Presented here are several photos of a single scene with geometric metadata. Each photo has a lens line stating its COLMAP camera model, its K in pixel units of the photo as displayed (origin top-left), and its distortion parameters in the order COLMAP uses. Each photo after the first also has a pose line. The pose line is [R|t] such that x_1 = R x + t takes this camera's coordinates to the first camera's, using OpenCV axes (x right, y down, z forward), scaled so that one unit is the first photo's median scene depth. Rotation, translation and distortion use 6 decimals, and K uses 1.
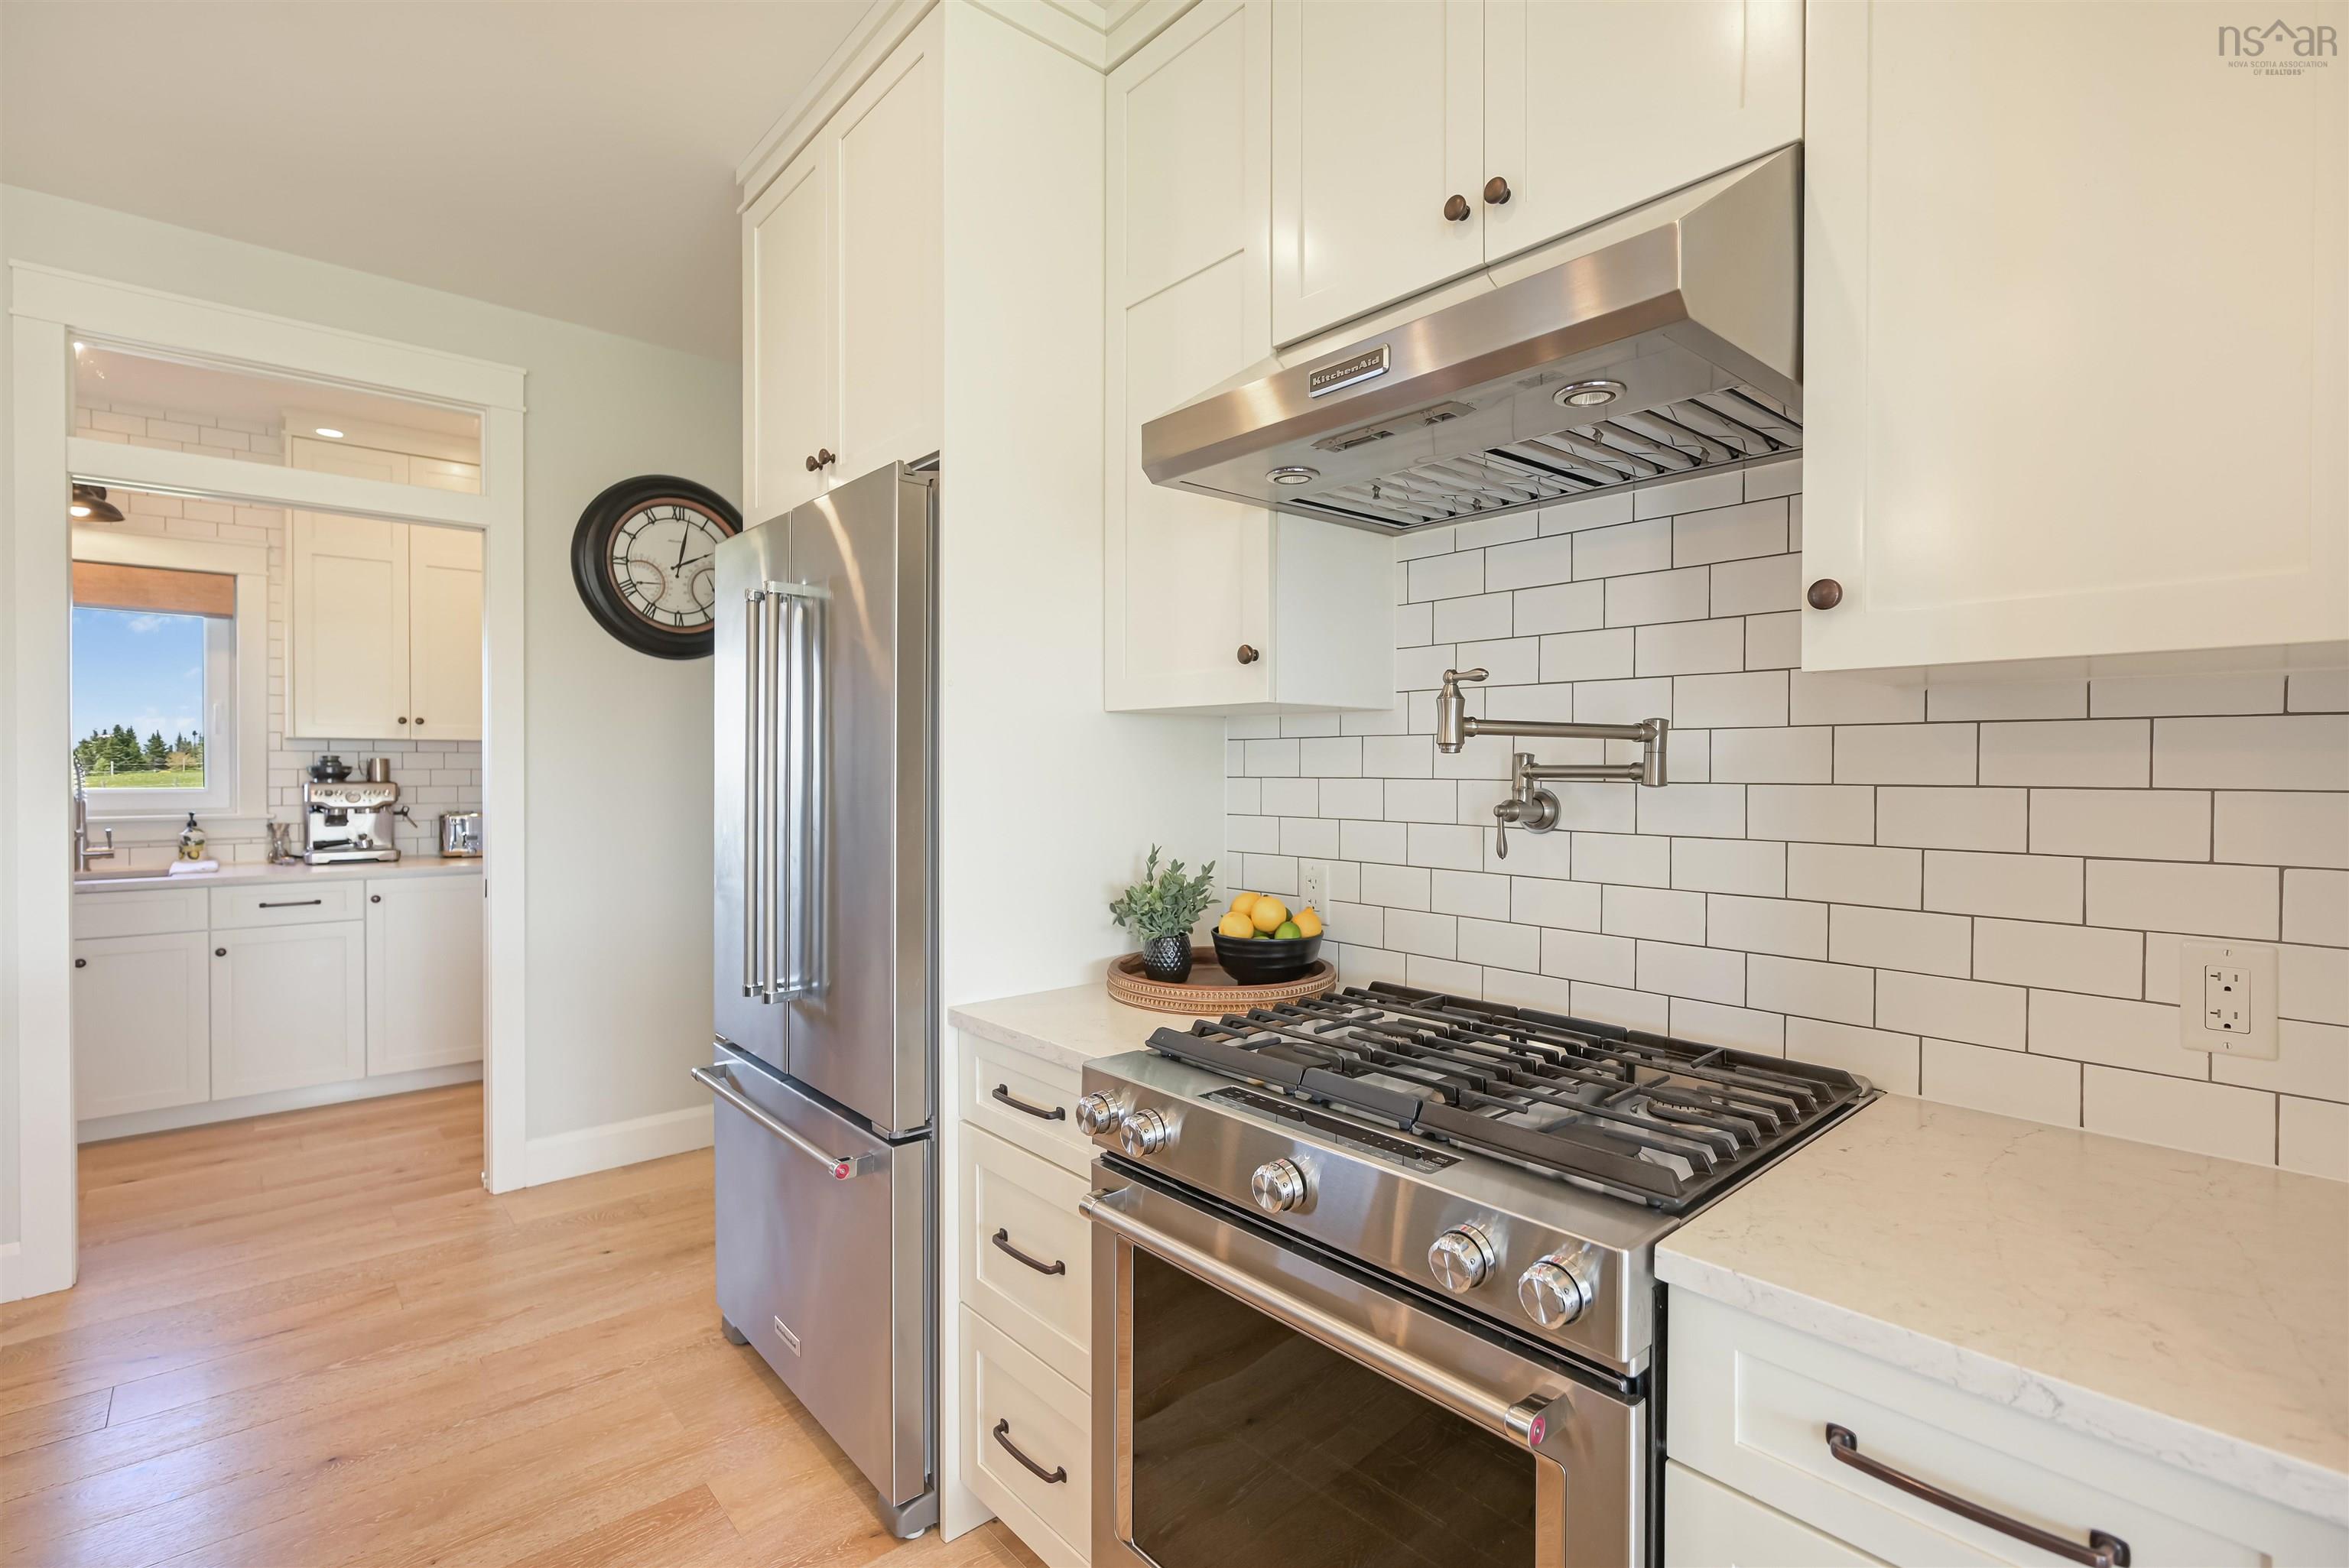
lens RADIAL K [[1078.5, 0, 1190.2], [0, 1078.5, 774.2], [0, 0, 1]] dist [0.003106, -0.004023]
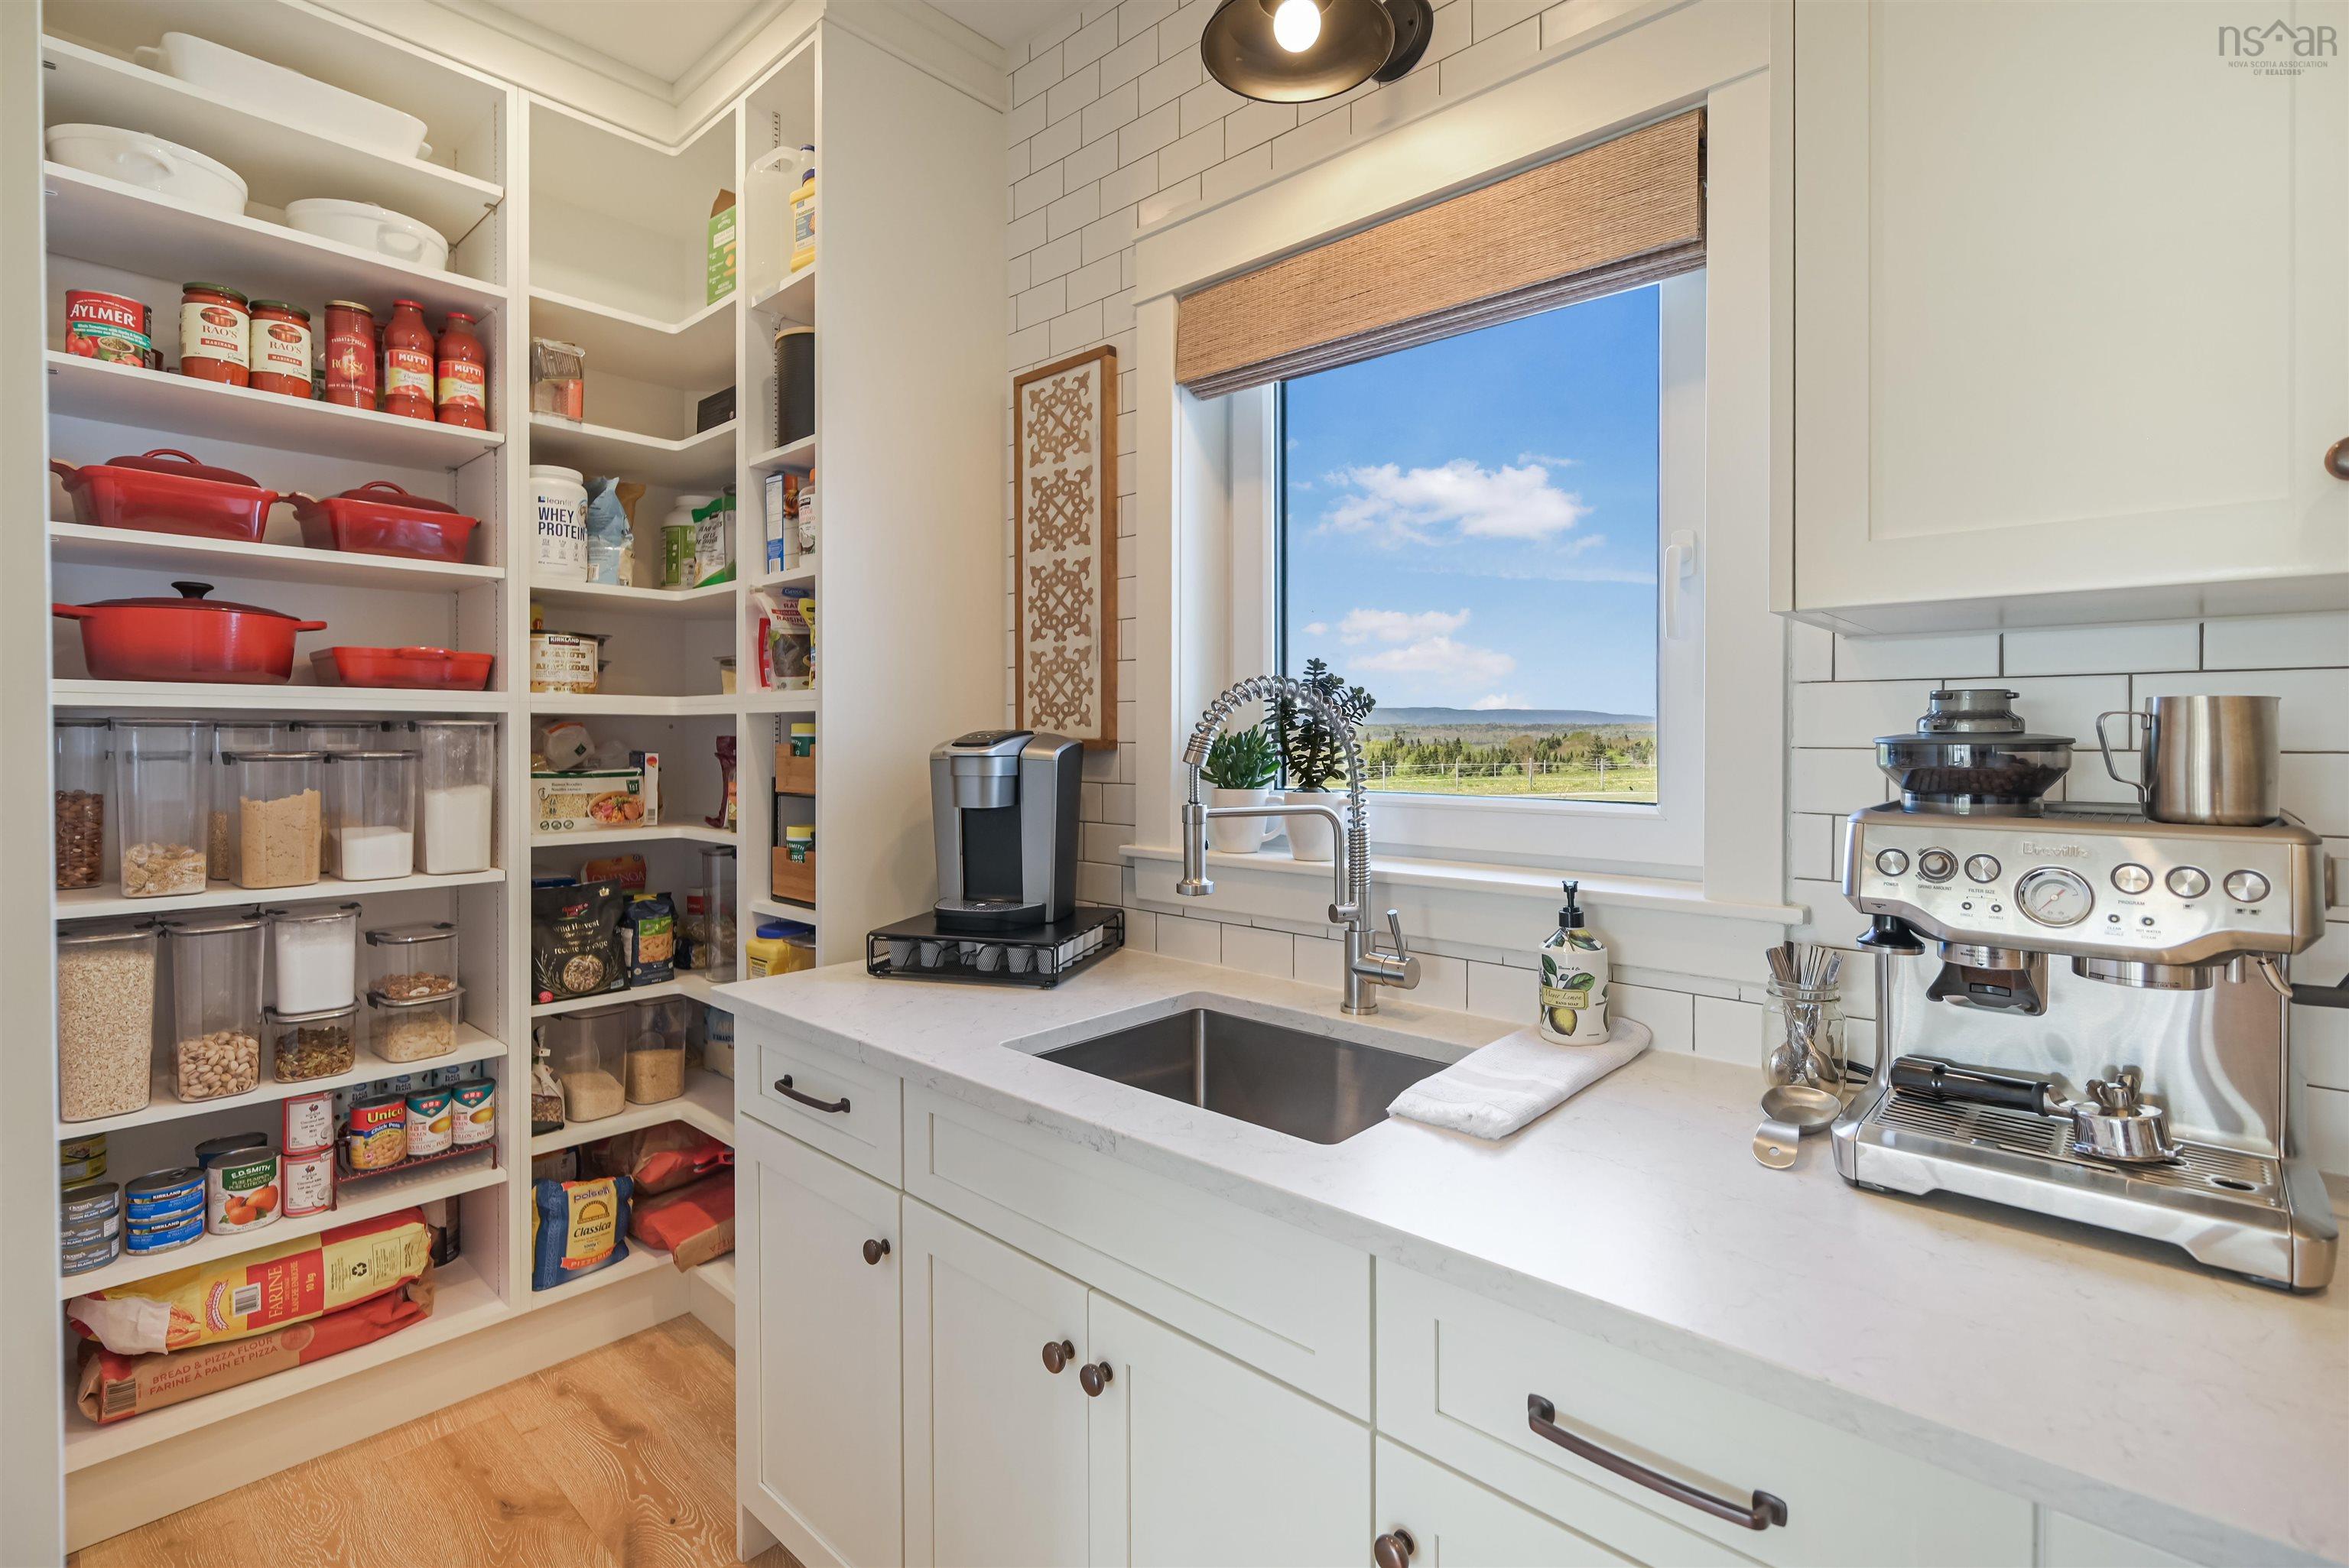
lens RADIAL K [[1078.5, 0, 1204.3], [0, 1078.5, 748.1], [0, 0, 1]] dist [0.003106, -0.004023]
pose [[0.110702, 0.010989, -0.993793, -0.595863], [-0.010836, 0.999893, 0.009849, -0.005821], [0.993795, 0.009678, 0.110809, 0.820419]]
